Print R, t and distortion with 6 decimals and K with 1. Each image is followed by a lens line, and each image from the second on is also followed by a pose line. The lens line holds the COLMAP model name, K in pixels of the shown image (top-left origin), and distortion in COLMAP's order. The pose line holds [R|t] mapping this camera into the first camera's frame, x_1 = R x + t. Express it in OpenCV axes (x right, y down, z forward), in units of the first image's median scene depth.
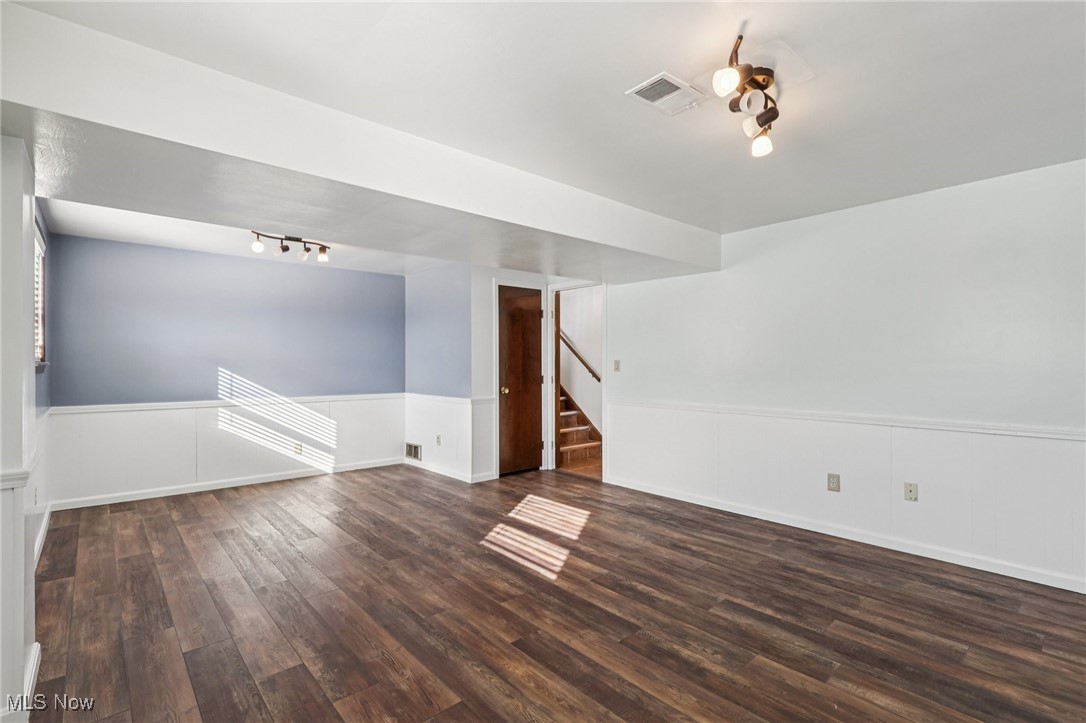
lens RADIAL K [[503.6, 0, 540.1], [0, 503.6, 364.1], [0, 0, 1]] dist [-0.001195, 0.000021]
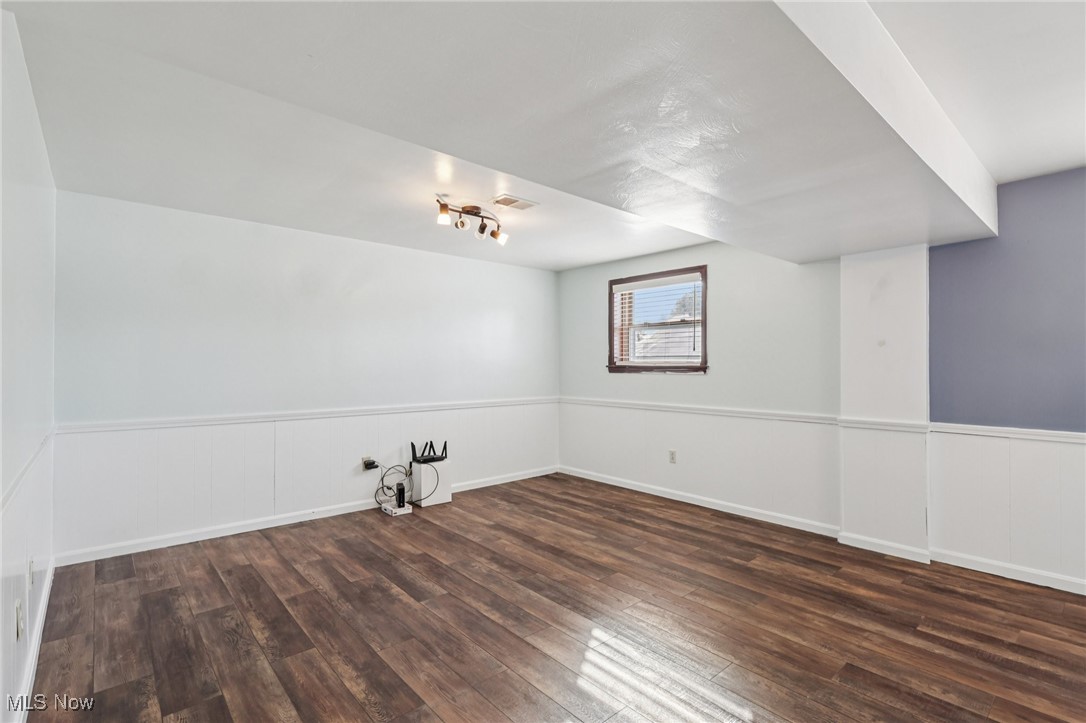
lens RADIAL K [[507.0, 0, 544.5], [0, 507.0, 372.2], [0, 0, 1]] dist [0.001423, -0.000763]
pose [[-0.999975, 0.000628, -0.007035, 0.092542], [0.000518, 0.999878, 0.015642, -0.004966], [0.007044, 0.015638, -0.999853, 1.475500]]
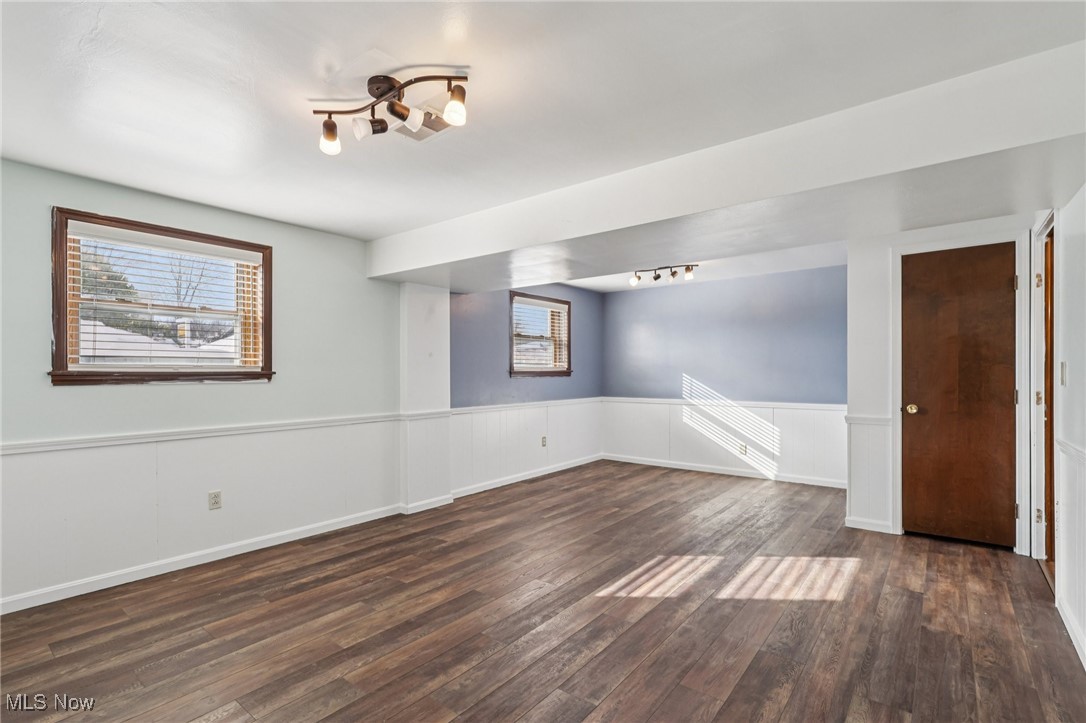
lens RADIAL K [[507.0, 0, 544.5], [0, 507.0, 372.2], [0, 0, 1]] dist [0.001423, -0.000763]
pose [[0.180378, 0.002389, -0.983594, 0.773825], [0.001951, 0.999994, 0.002786, -0.000892], [0.983595, -0.002422, 0.180373, 0.590274]]
